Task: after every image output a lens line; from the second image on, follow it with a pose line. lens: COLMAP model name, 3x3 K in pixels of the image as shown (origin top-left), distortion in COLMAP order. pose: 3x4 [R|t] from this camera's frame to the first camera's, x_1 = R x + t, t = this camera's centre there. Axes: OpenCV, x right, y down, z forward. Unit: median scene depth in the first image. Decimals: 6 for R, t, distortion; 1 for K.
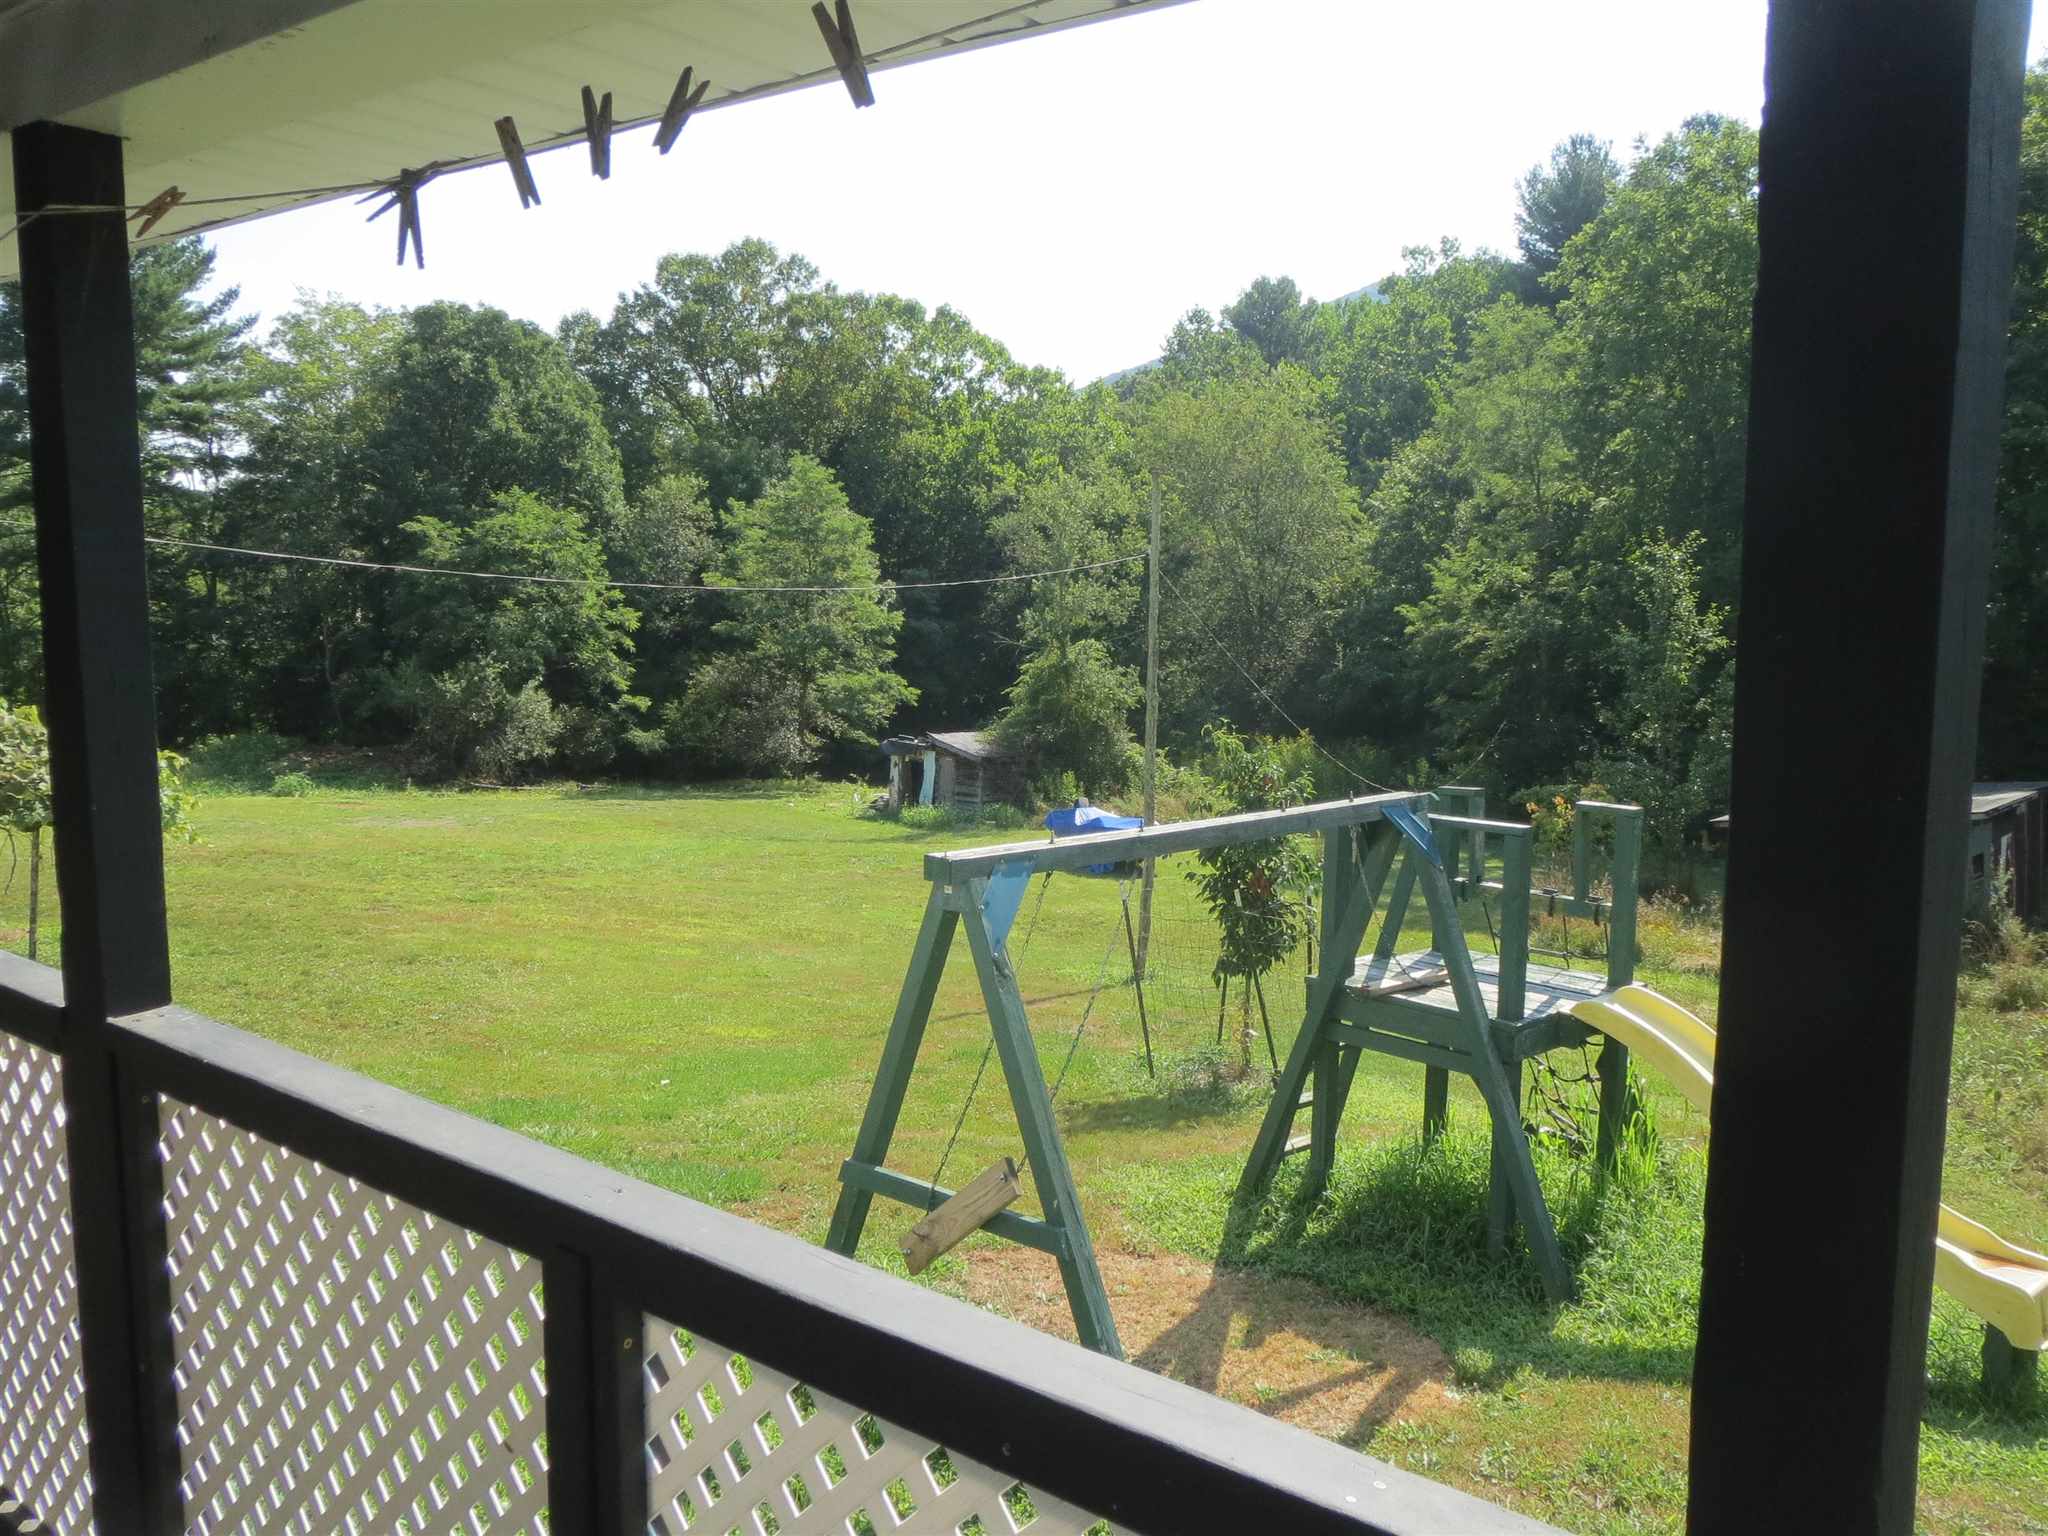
lens RADIAL K [[1692.1, 0, 1015.0], [0, 1692.1, 757.9], [0, 0, 1]] dist [-0.007567, -0.007257]
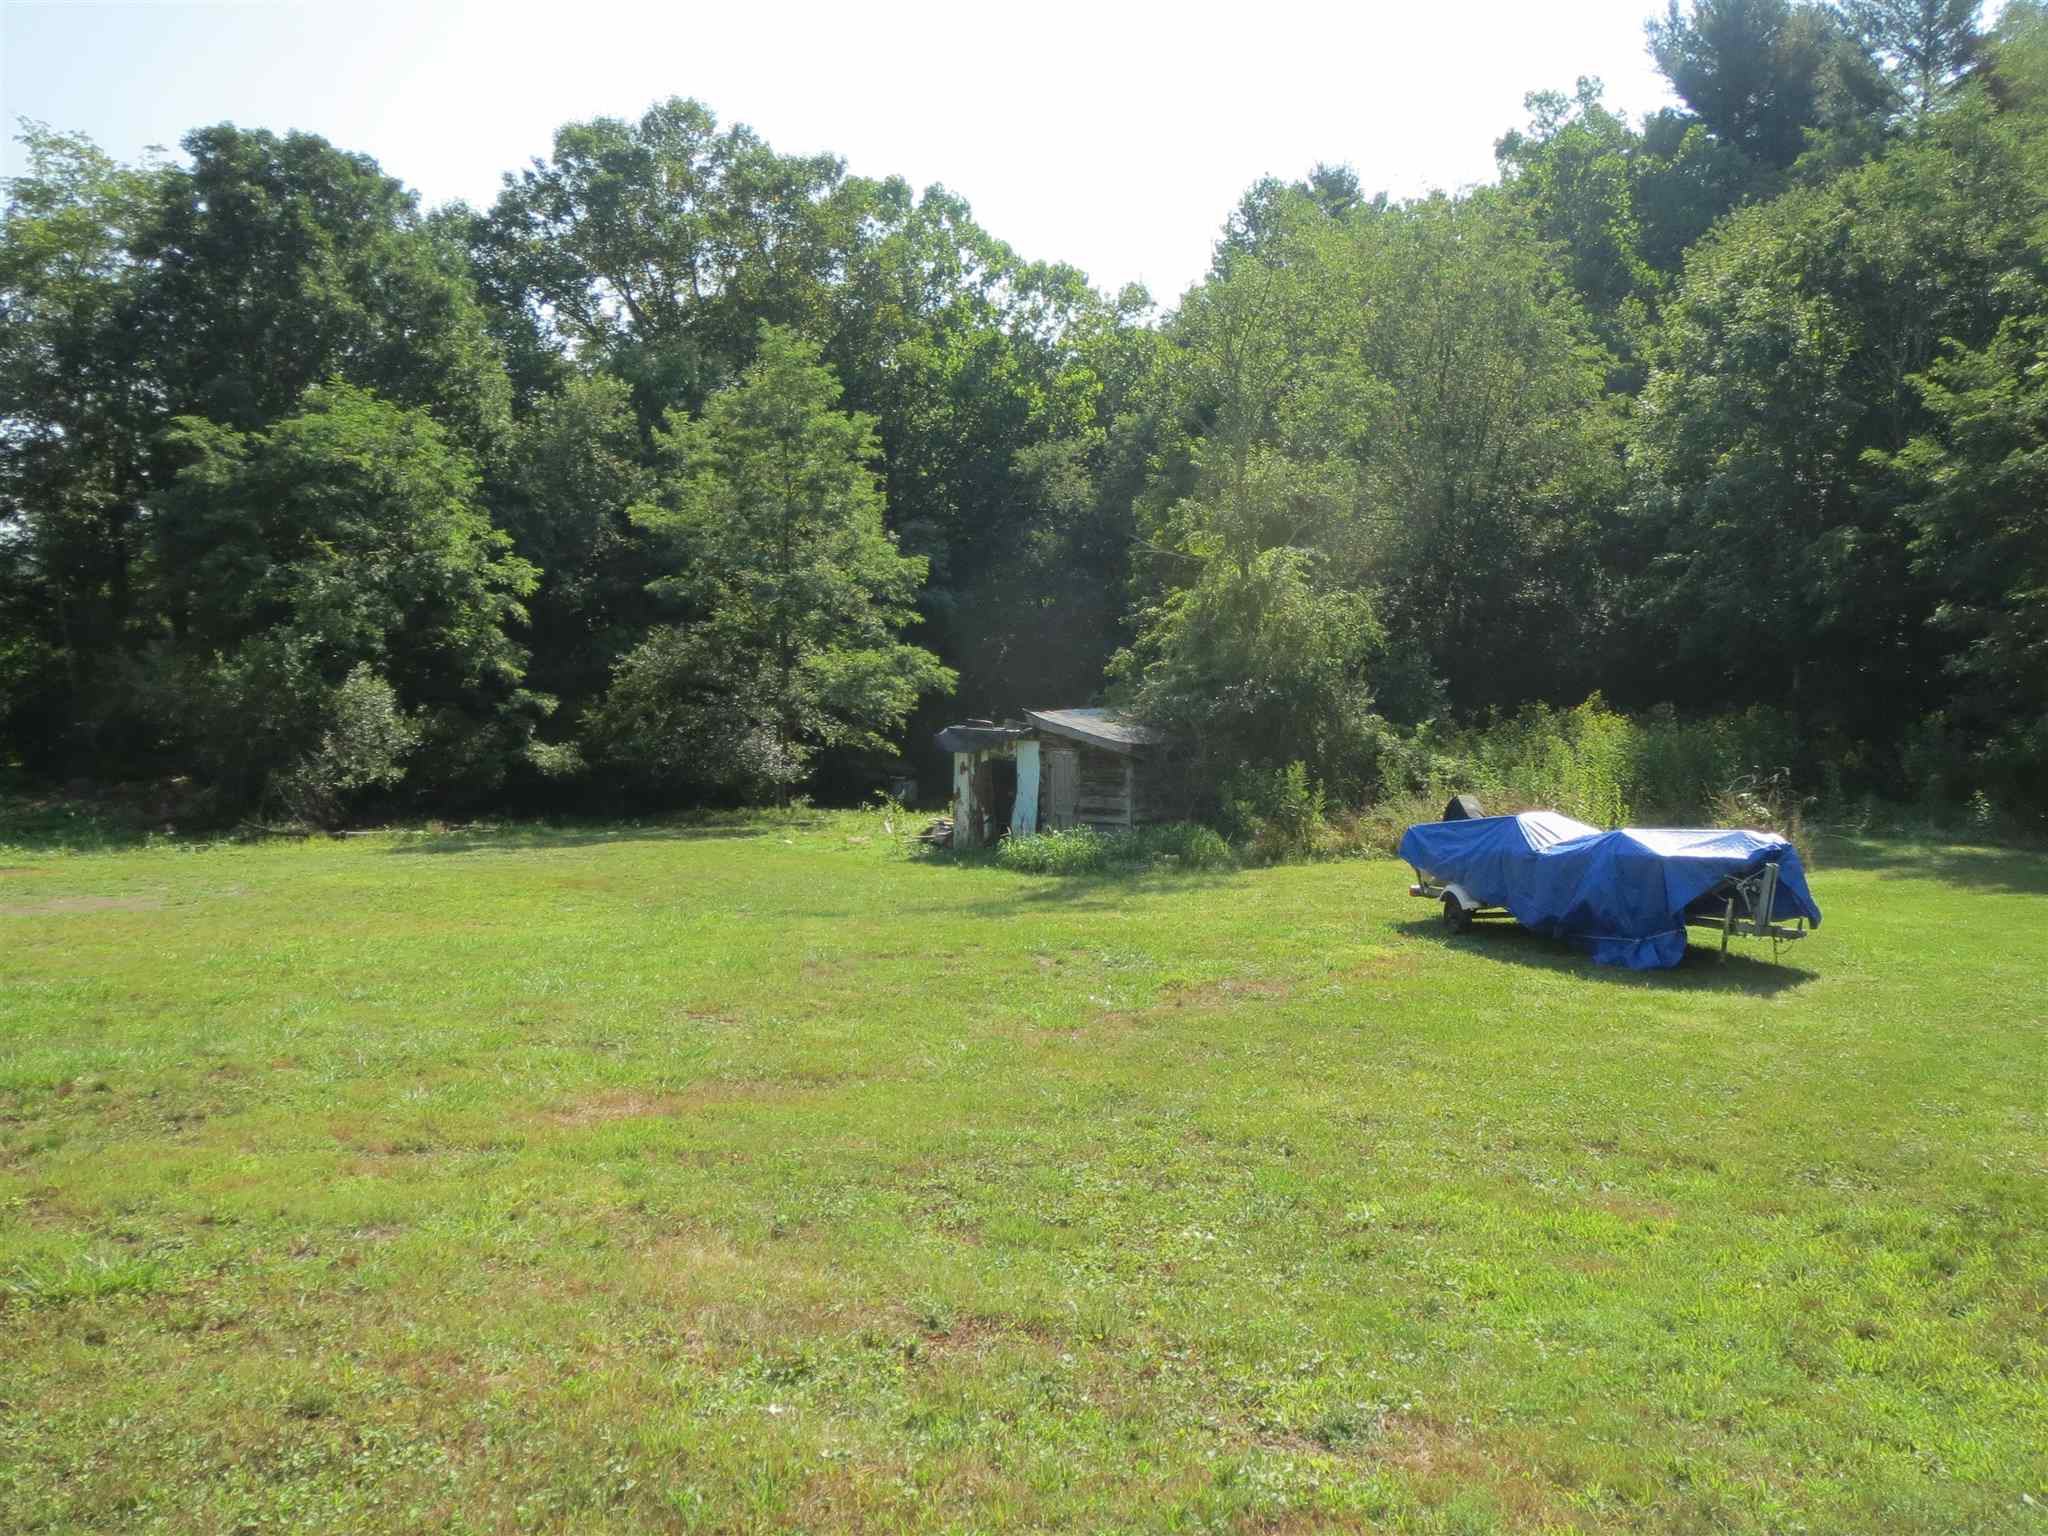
lens RADIAL K [[1692.1, 0, 1015.0], [0, 1692.1, 757.9], [0, 0, 1]] dist [-0.007567, -0.007257]
pose [[0.998436, -0.037879, 0.041125, -0.062544], [0.038746, 0.999039, -0.020485, 0.010720], [-0.040310, 0.022046, 0.998944, 0.321636]]
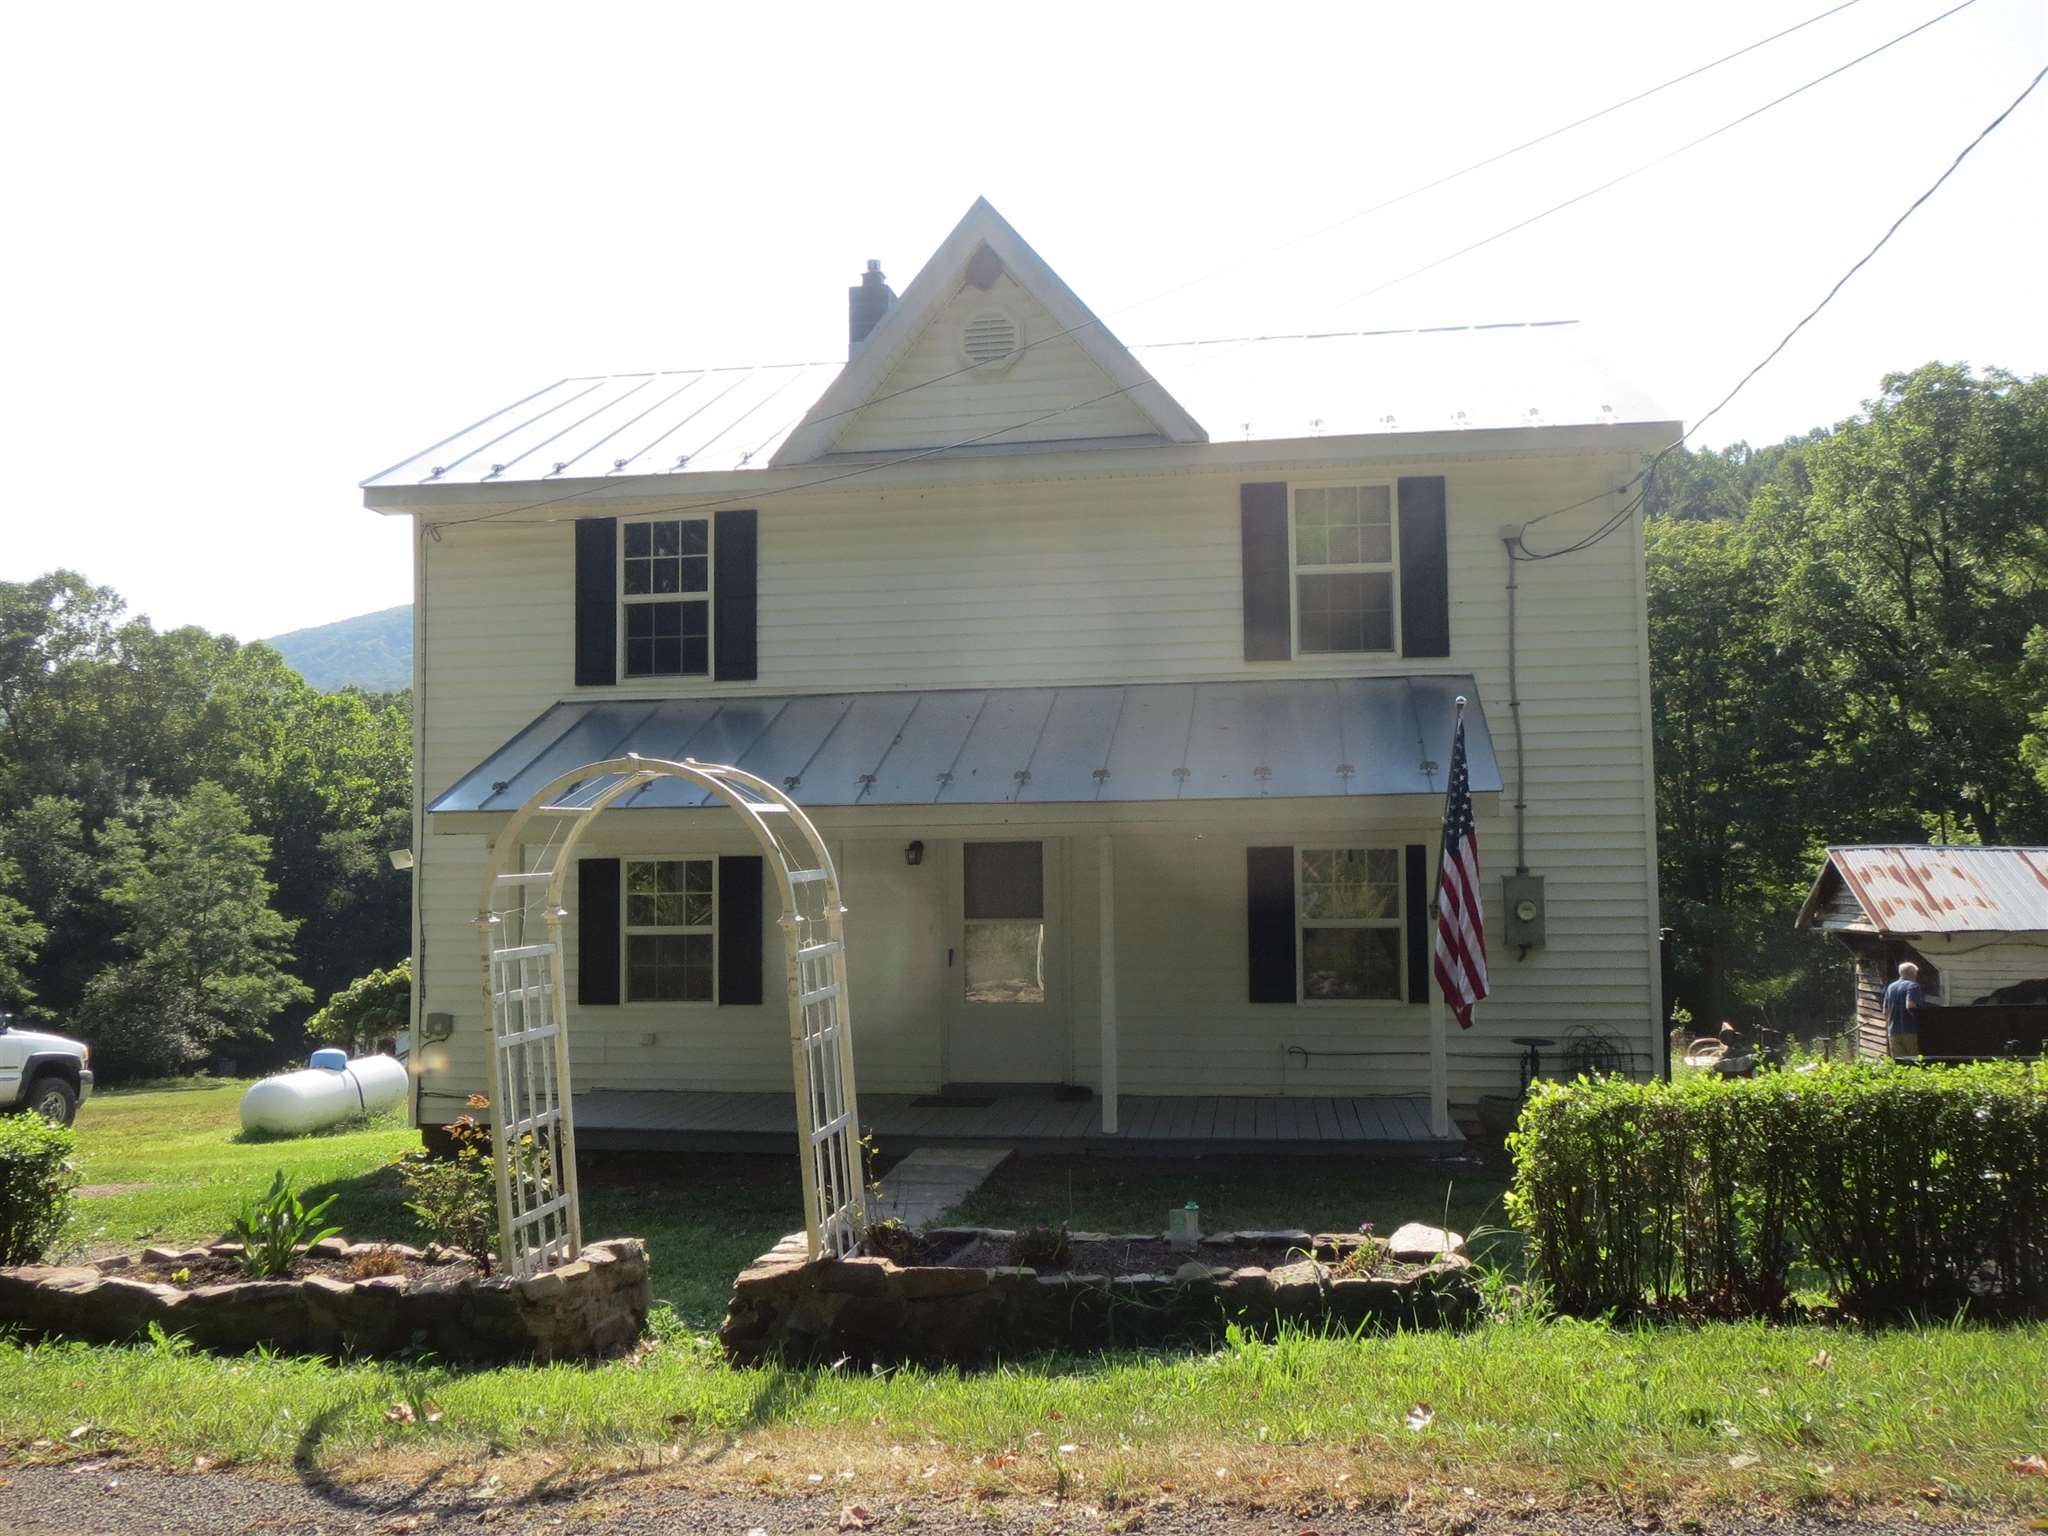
lens RADIAL K [[1692.1, 0, 1015.0], [0, 1692.1, 757.9], [0, 0, 1]] dist [-0.007567, -0.007257]
pose [[0.863046, 0.018903, 0.504772, -0.225554], [0.070593, 0.984979, -0.157586, 0.019702], [-0.500169, 0.171637, 0.848747, -0.219427]]
